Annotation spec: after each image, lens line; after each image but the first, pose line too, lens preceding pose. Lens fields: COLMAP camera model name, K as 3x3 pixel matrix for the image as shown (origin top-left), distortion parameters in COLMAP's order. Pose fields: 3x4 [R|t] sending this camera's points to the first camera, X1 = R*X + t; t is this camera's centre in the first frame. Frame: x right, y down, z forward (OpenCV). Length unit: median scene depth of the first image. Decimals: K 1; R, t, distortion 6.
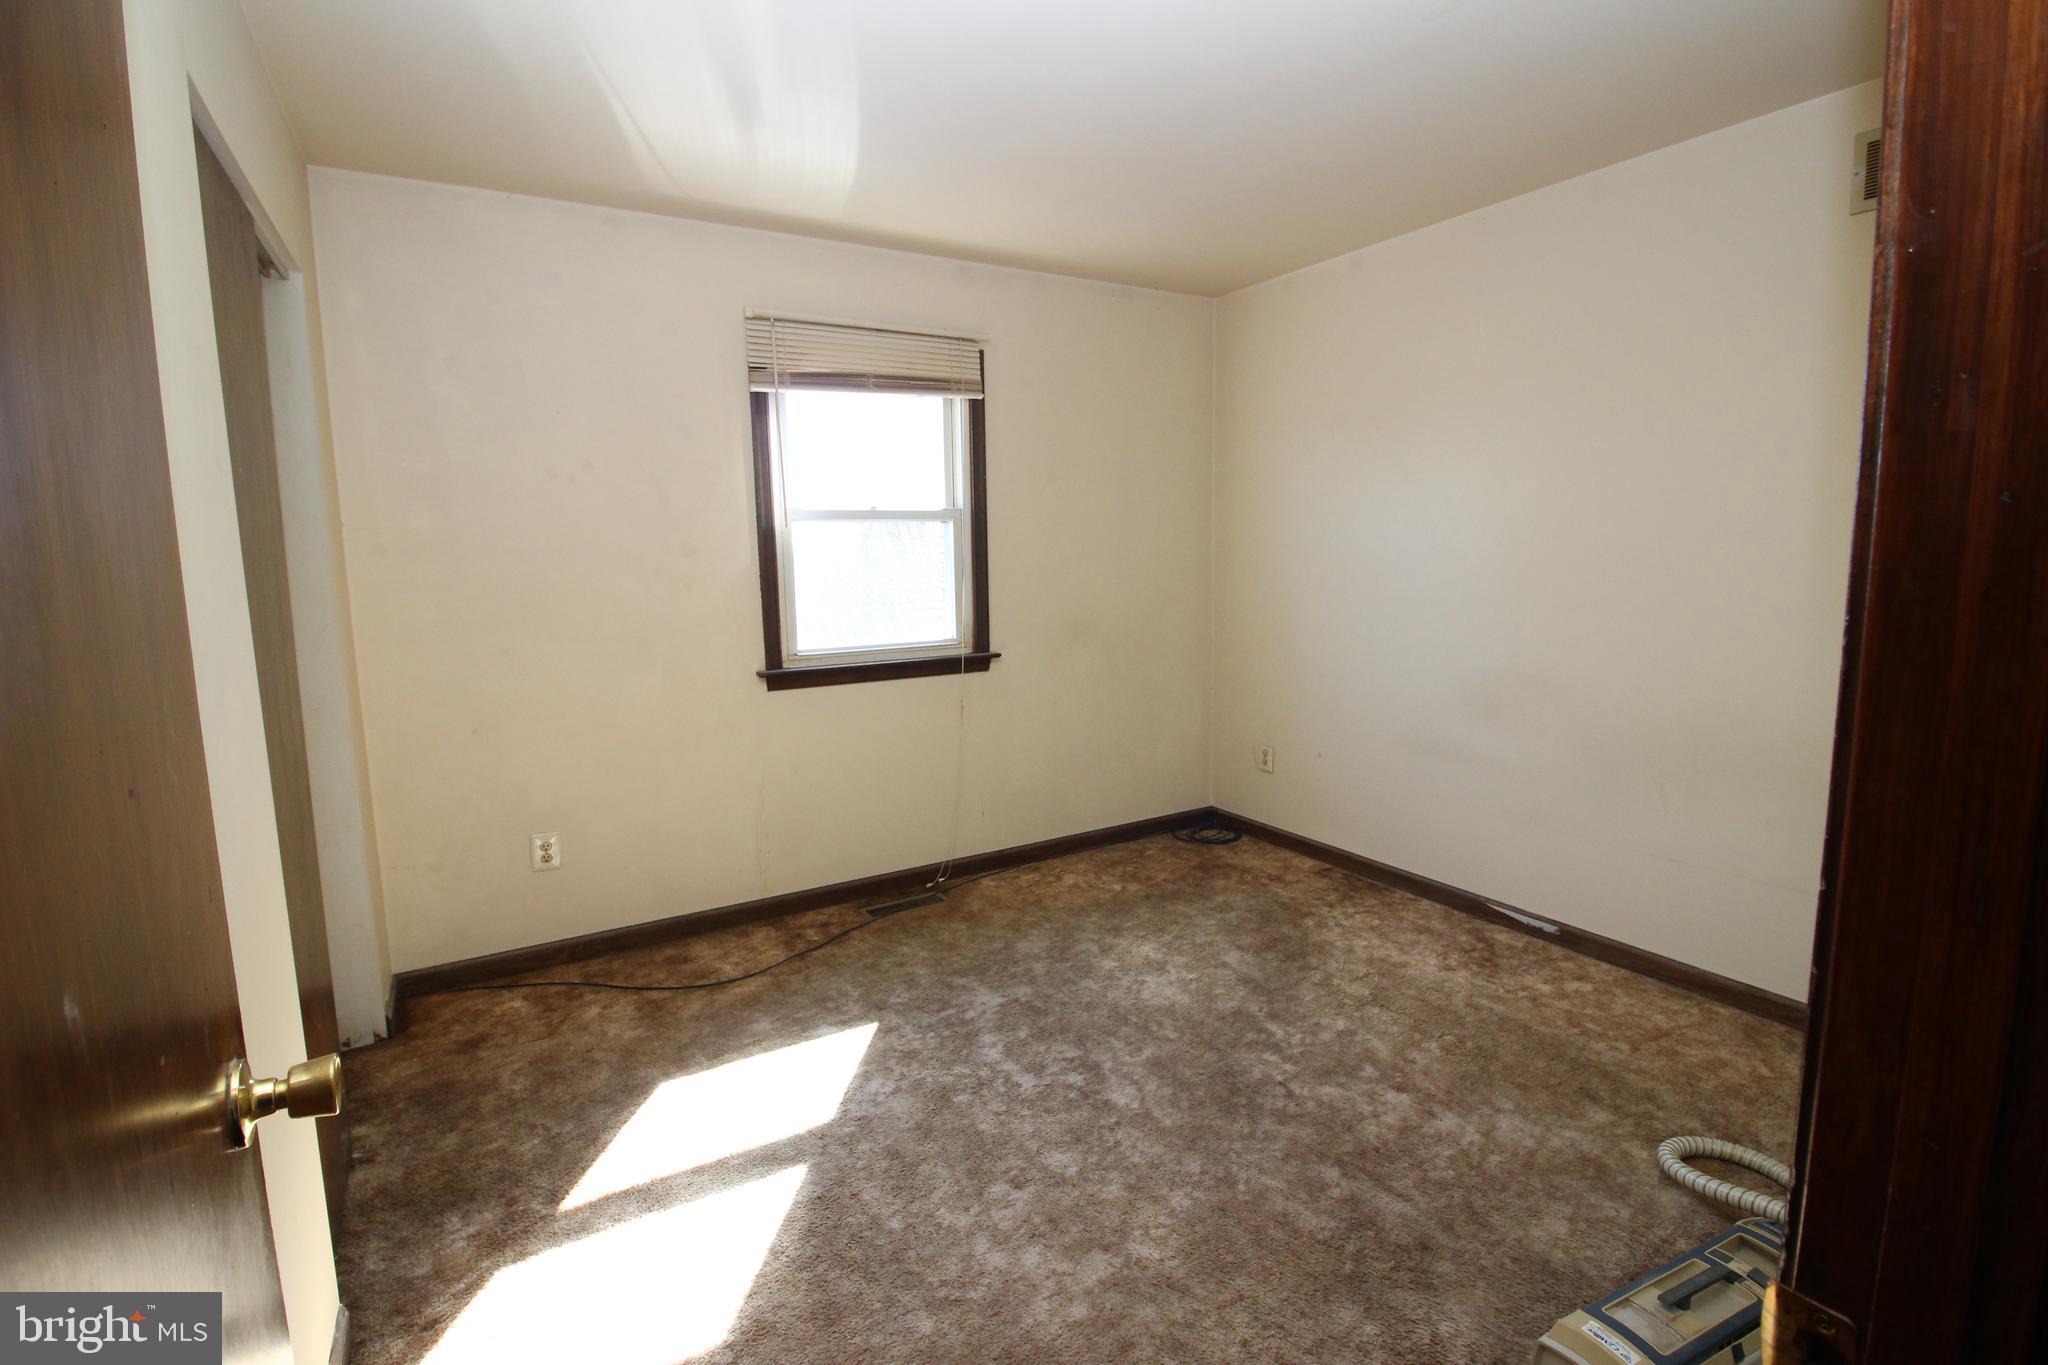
lens RADIAL K [[945.6, 0, 1033.7], [0, 945.6, 670.9], [0, 0, 1]] dist [-0.006313, -0.009250]
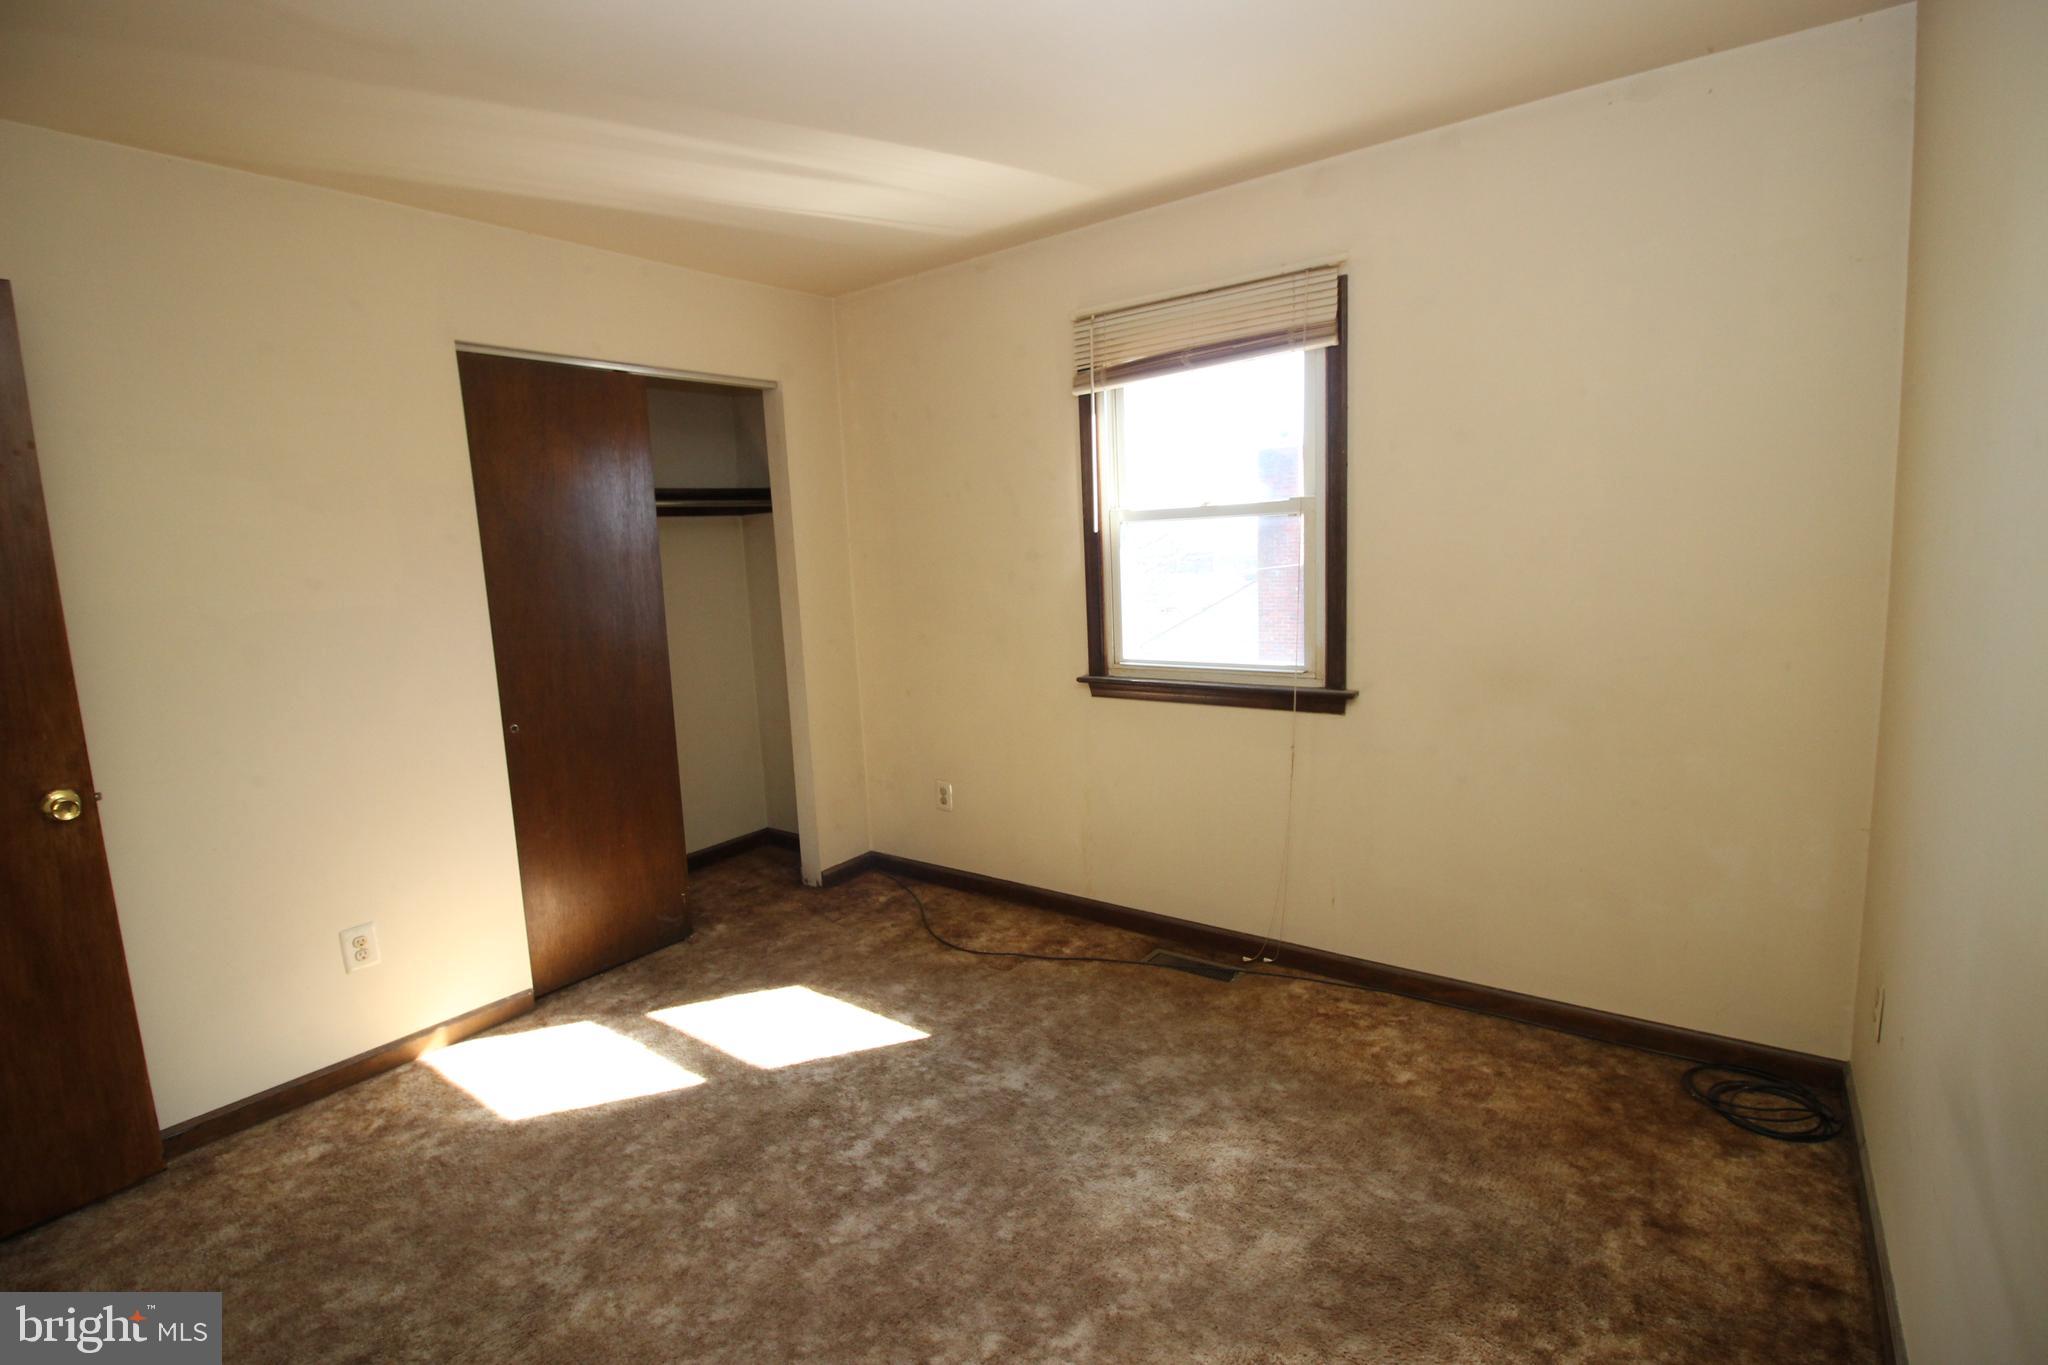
lens RADIAL K [[945.6, 0, 1022.6], [0, 945.6, 672.1], [0, 0, 1]] dist [-0.006313, -0.009250]
pose [[0.381142, 0.126842, -0.915774, 0.637381], [-0.082403, 0.991262, 0.103001, -0.107016], [0.920837, 0.036204, 0.388264, 0.581879]]
